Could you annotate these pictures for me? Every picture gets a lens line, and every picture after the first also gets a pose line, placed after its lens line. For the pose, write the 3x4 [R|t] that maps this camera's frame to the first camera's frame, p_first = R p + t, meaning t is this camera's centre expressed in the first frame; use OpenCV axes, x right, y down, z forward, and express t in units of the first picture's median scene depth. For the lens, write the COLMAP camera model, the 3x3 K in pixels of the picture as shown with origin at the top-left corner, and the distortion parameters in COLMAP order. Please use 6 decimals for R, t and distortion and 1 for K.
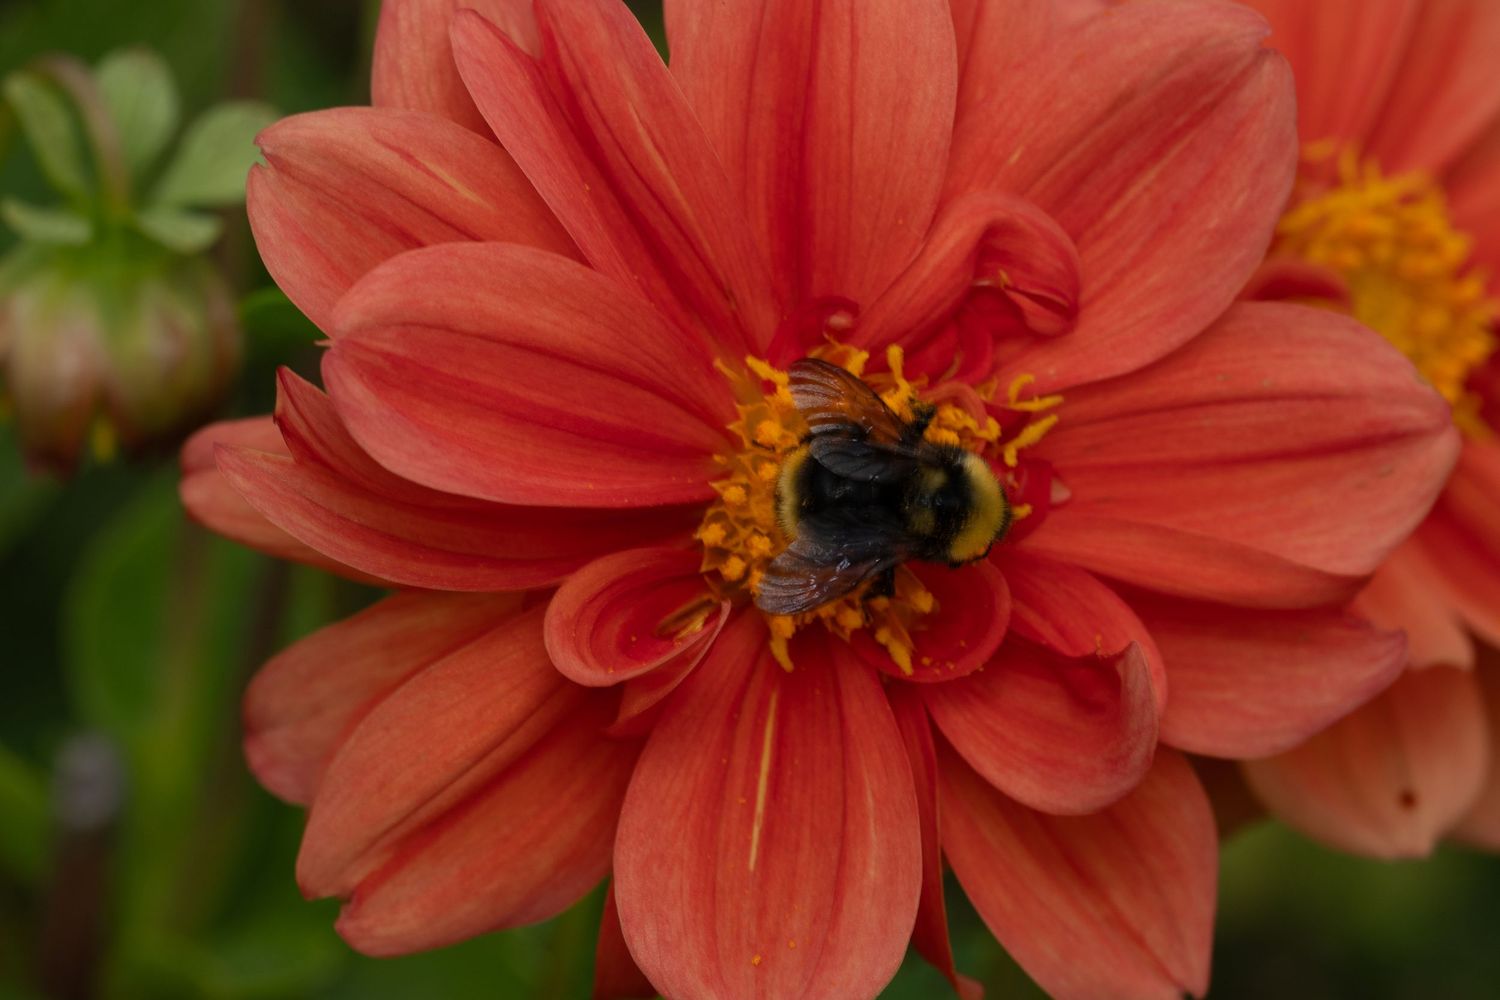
lens RADIAL K [[5878.8, 0, 753.4], [0, 5878.8, 499.6], [0, 0, 1]] dist [-0.304057, 0.000000]
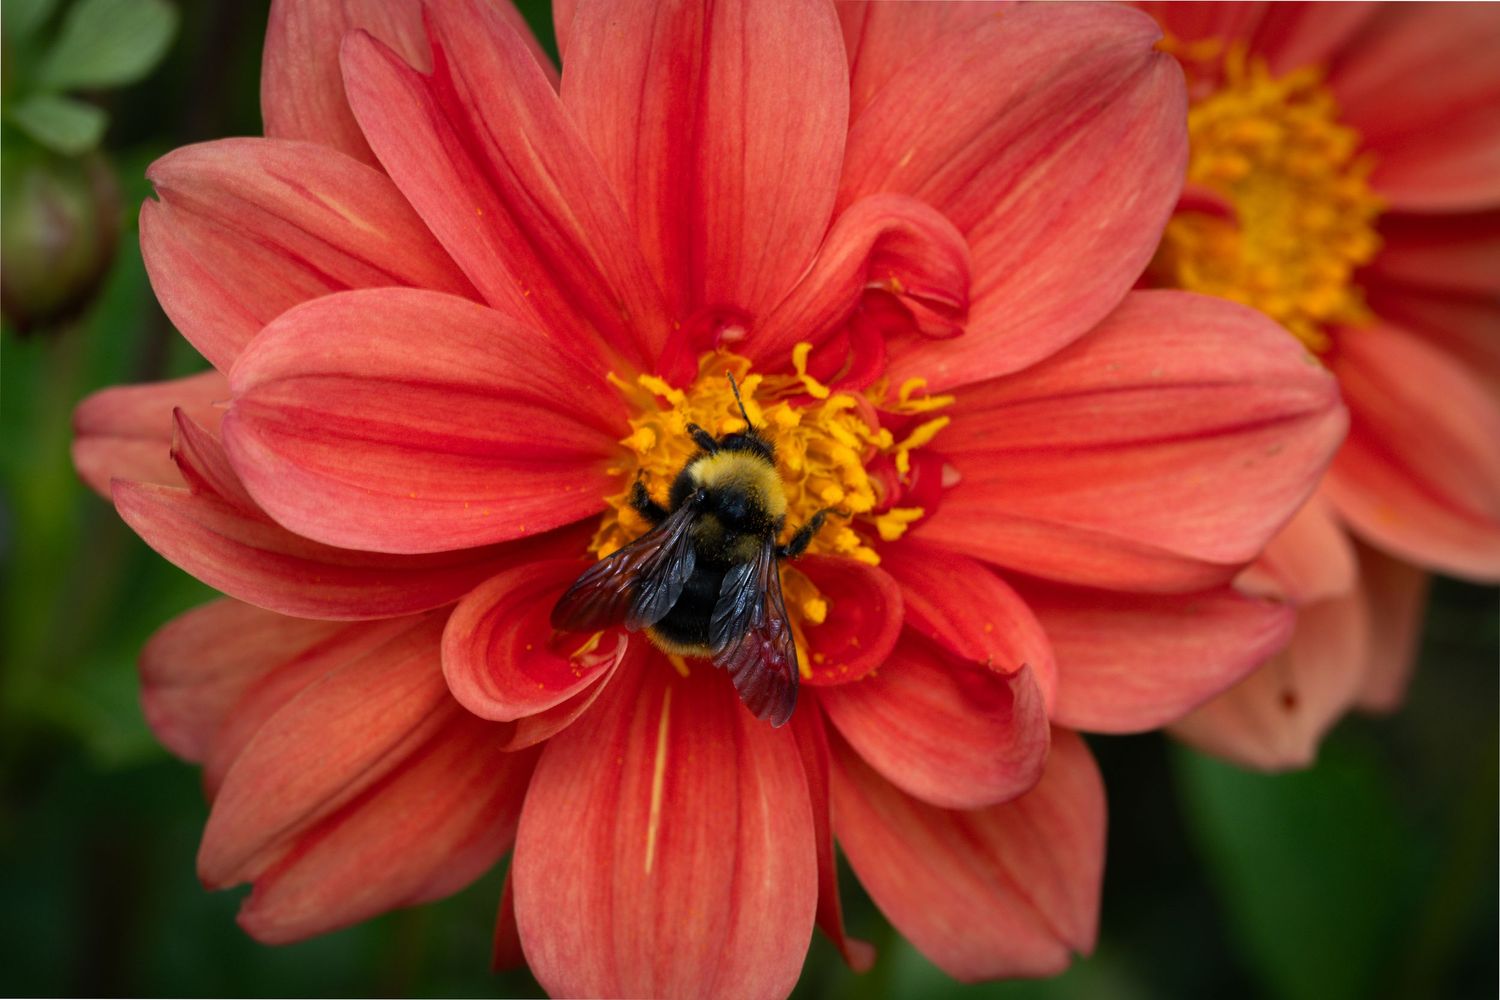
lens RADIAL K [[5878.8, 0, 747.7], [0, 5878.8, 500.8], [0, 0, 1]] dist [-0.304057, 0.000000]
pose [[0.999671, -0.008138, 0.024339, -0.007242], [0.005265, 0.993249, 0.115882, -0.117670], [-0.025118, -0.115716, 0.992965, 0.000958]]
